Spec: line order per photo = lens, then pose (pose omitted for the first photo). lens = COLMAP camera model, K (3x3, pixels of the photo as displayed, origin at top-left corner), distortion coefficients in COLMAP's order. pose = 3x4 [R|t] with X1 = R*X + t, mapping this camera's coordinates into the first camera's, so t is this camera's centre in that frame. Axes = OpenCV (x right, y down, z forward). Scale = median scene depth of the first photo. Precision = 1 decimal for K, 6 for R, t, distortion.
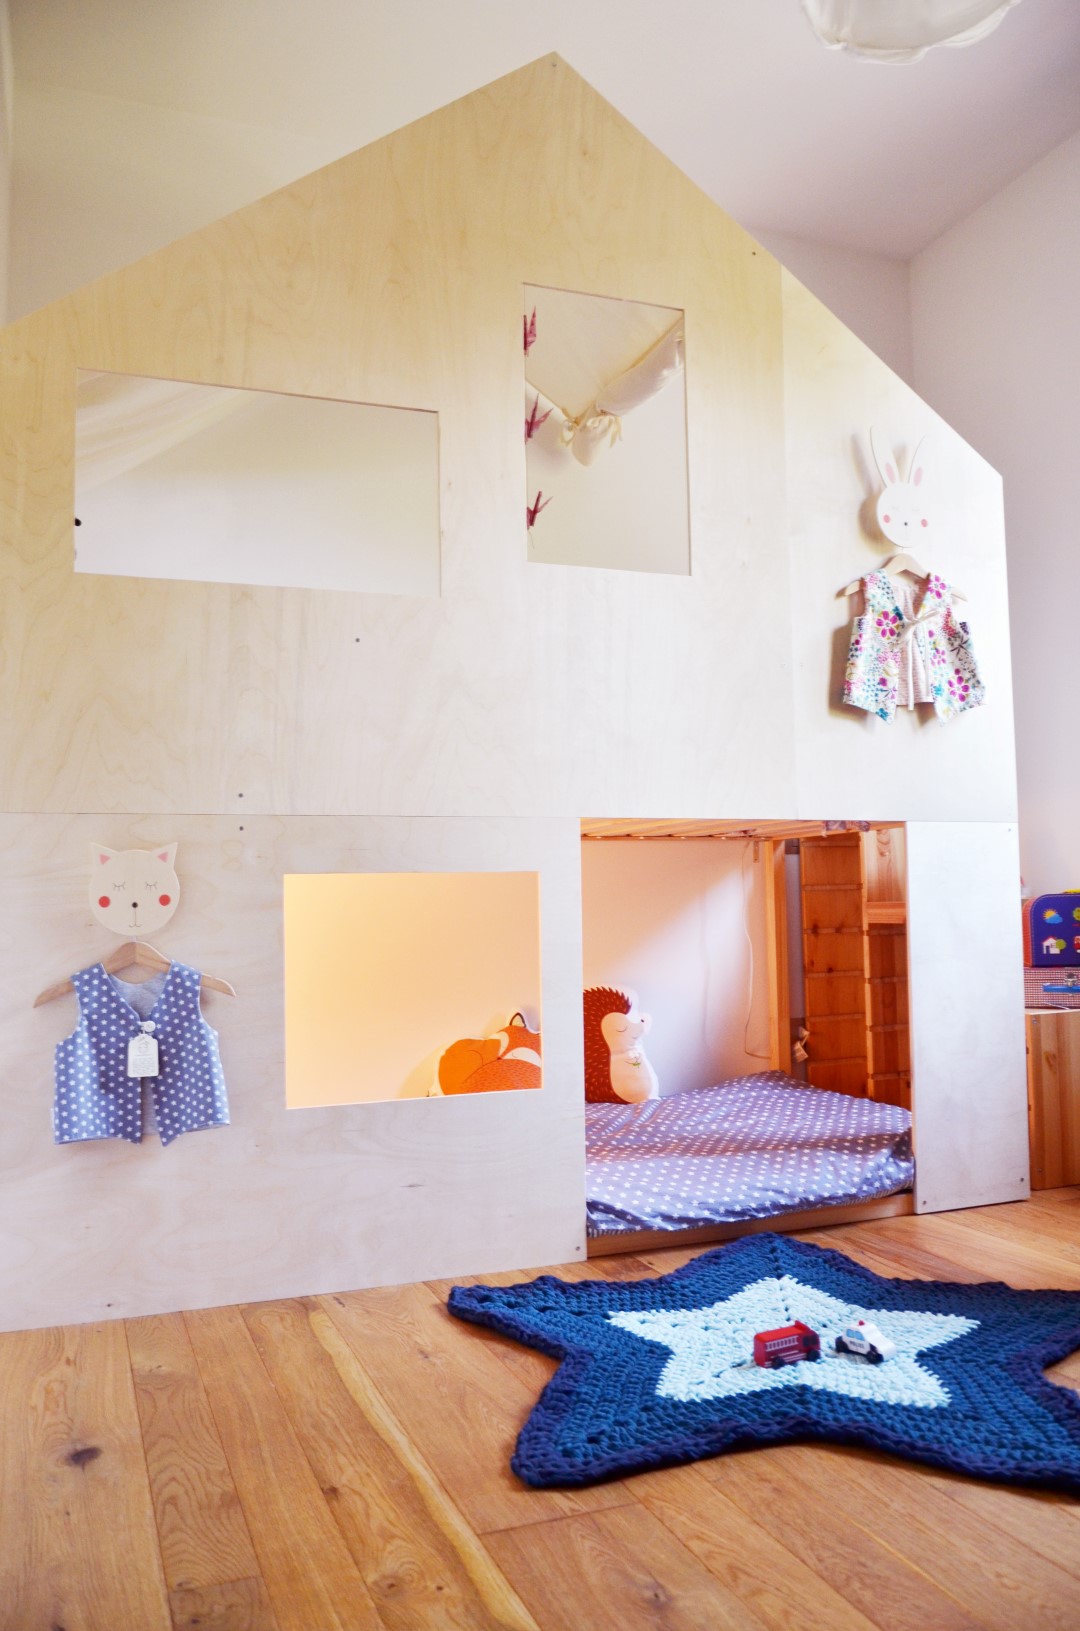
lens RADIAL K [[1307.5, 0, 556.2], [0, 1307.5, 818.3], [0, 0, 1]] dist [-0.030201, 0.005759]
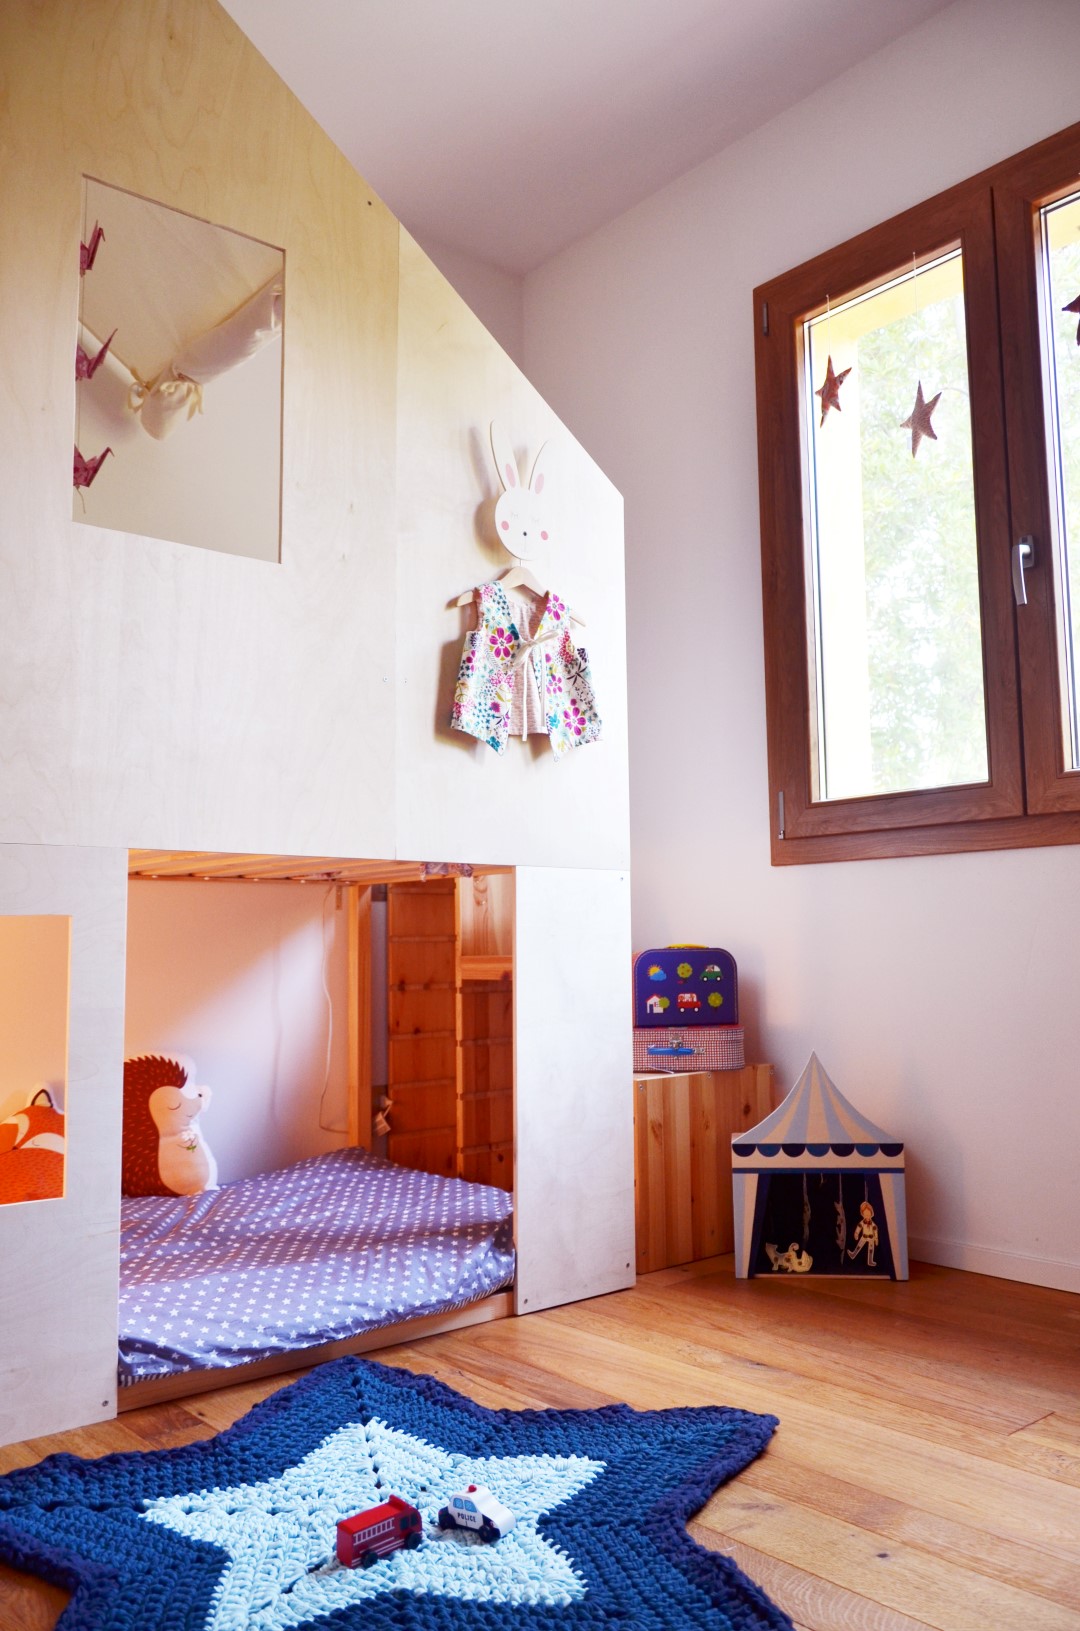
lens RADIAL K [[1307.5, 0, 556.2], [0, 1307.5, 818.3], [0, 0, 1]] dist [-0.030201, 0.005759]
pose [[0.946572, 0.039034, 0.320122, 0.008809], [-0.026893, 0.998744, -0.042264, 0.006979], [-0.321370, 0.031397, 0.946433, 0.150571]]
